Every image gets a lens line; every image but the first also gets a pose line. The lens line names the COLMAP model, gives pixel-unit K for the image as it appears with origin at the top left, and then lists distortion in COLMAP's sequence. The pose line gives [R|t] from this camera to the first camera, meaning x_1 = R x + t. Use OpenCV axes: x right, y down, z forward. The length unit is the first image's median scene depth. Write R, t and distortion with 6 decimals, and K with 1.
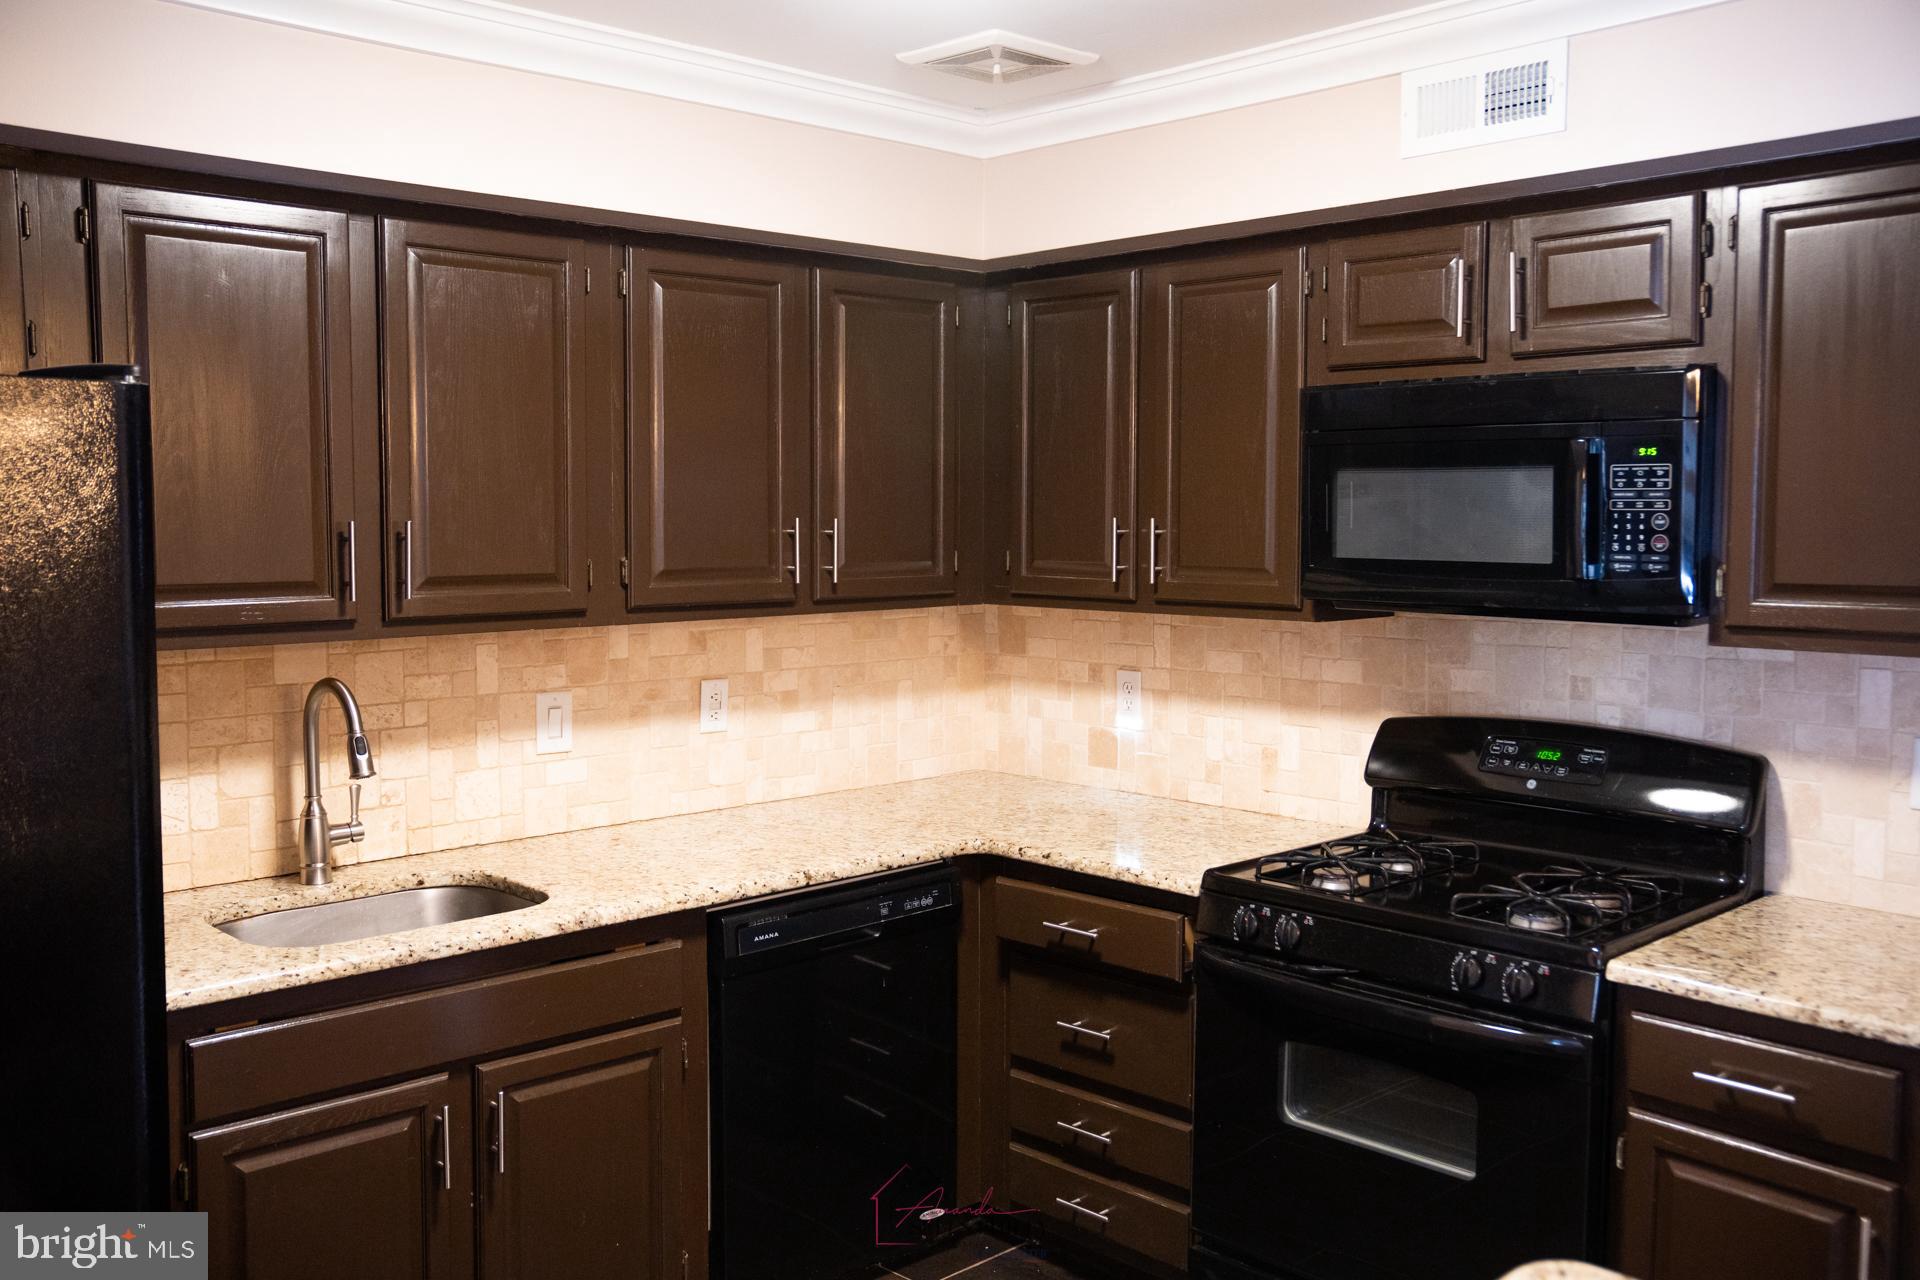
lens RADIAL K [[1670.5, 0, 903.6], [0, 1670.5, 629.0], [0, 0, 1]] dist [-0.068472, 0.074061]
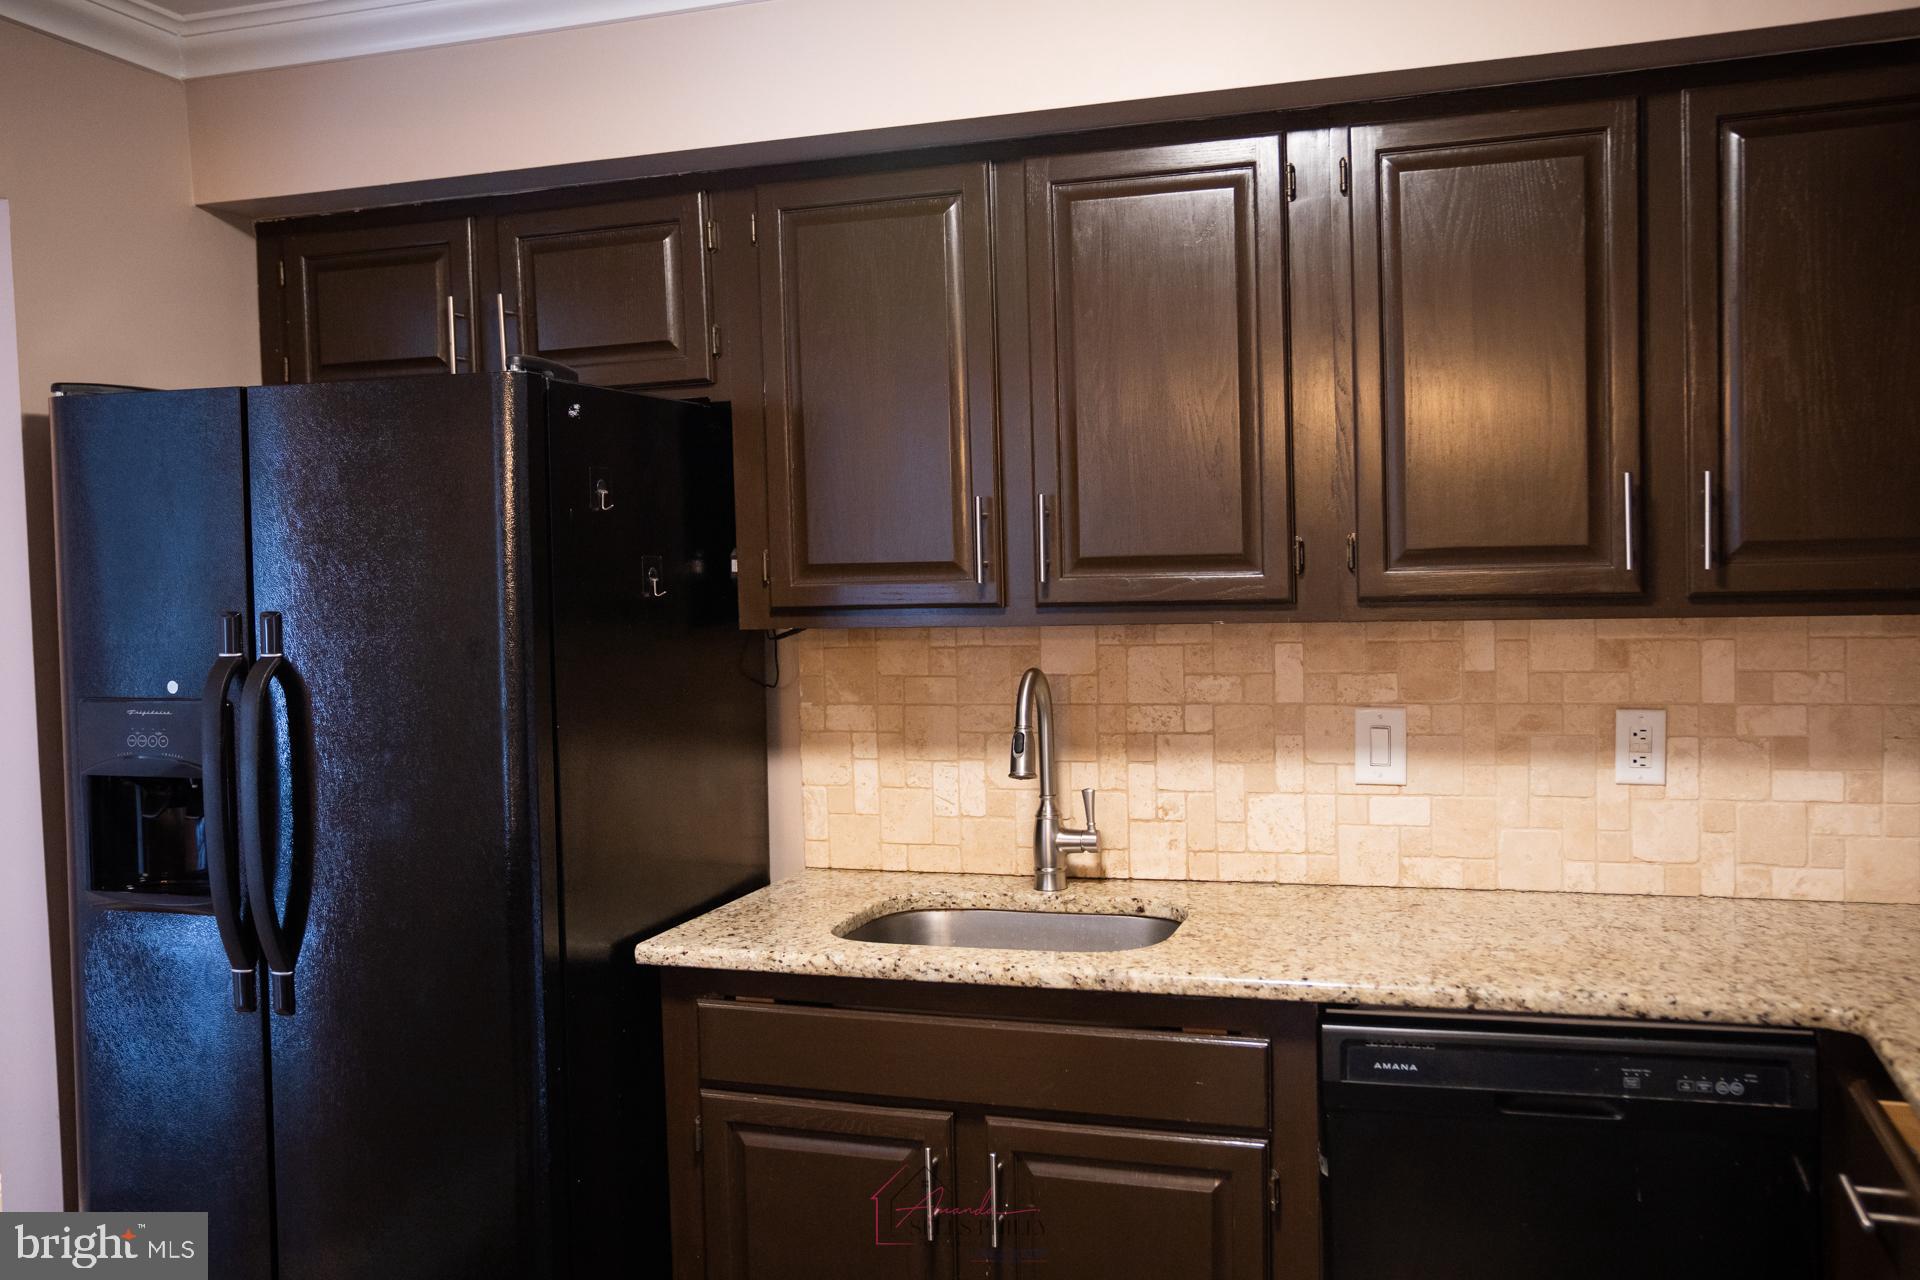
lens RADIAL K [[1670.5, 0, 960.7], [0, 1670.5, 657.2], [0, 0, 1]] dist [-0.068472, 0.074061]
pose [[0.482855, 0.041229, -0.874729, 0.405514], [-0.036966, 0.998960, 0.026679, 0.000238], [0.874920, 0.019453, 0.483877, 0.466796]]
